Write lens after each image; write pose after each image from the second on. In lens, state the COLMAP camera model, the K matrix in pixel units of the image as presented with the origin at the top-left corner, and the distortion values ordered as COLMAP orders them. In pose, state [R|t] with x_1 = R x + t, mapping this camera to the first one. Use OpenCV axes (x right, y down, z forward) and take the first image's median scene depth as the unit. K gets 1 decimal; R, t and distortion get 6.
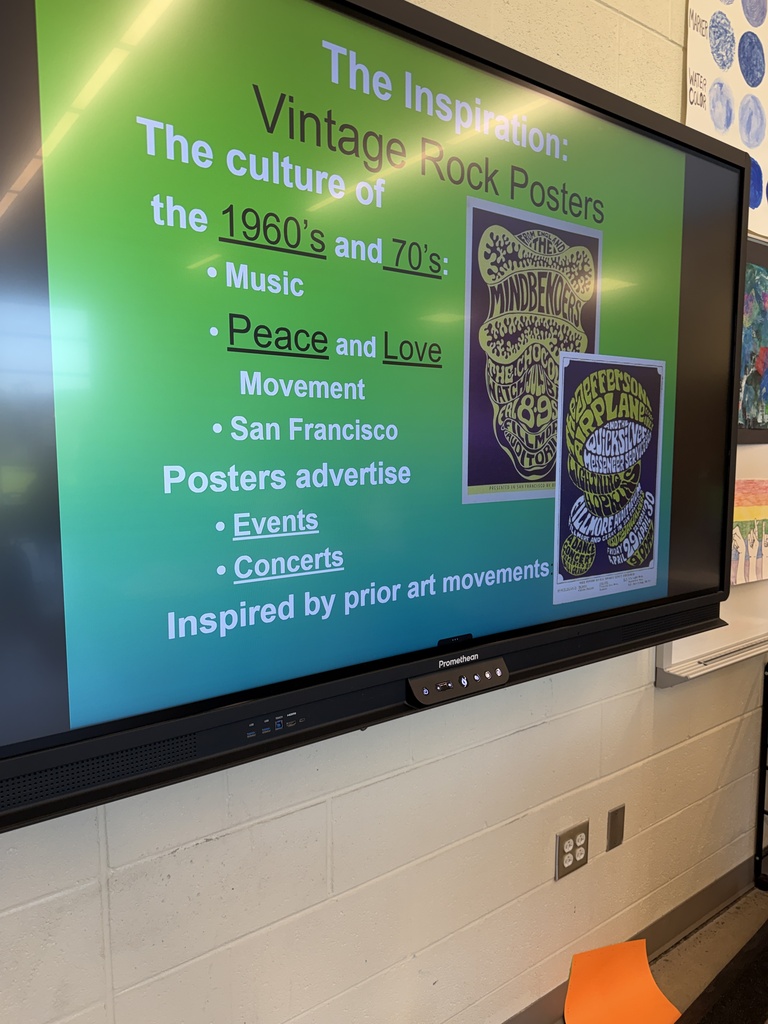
lens RADIAL K [[722.2, 0, 383.9], [0, 722.2, 514.0], [0, 0, 1]] dist [0.015743, -0.011803]
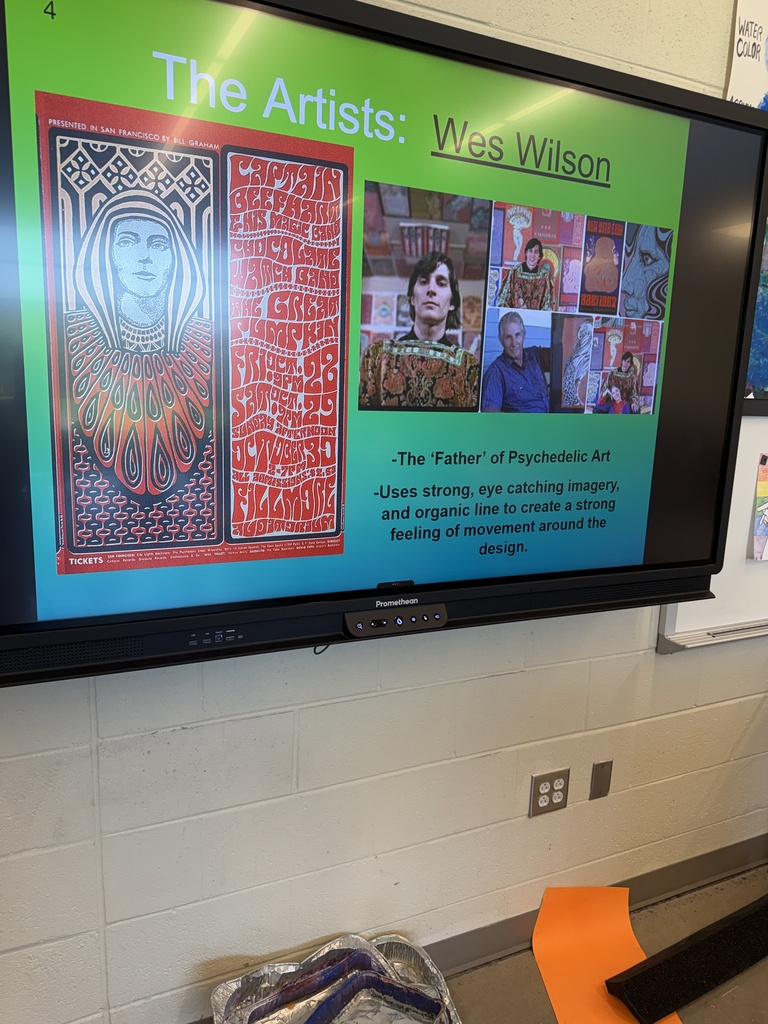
lens RADIAL K [[722.2, 0, 387.4], [0, 722.2, 508.7], [0, 0, 1]] dist [0.015743, -0.011803]
pose [[0.978652, 0.074238, -0.191649, 0.209708], [-0.060608, 0.995261, 0.076036, -0.018847], [0.196386, -0.062797, 0.978514, -0.064942]]
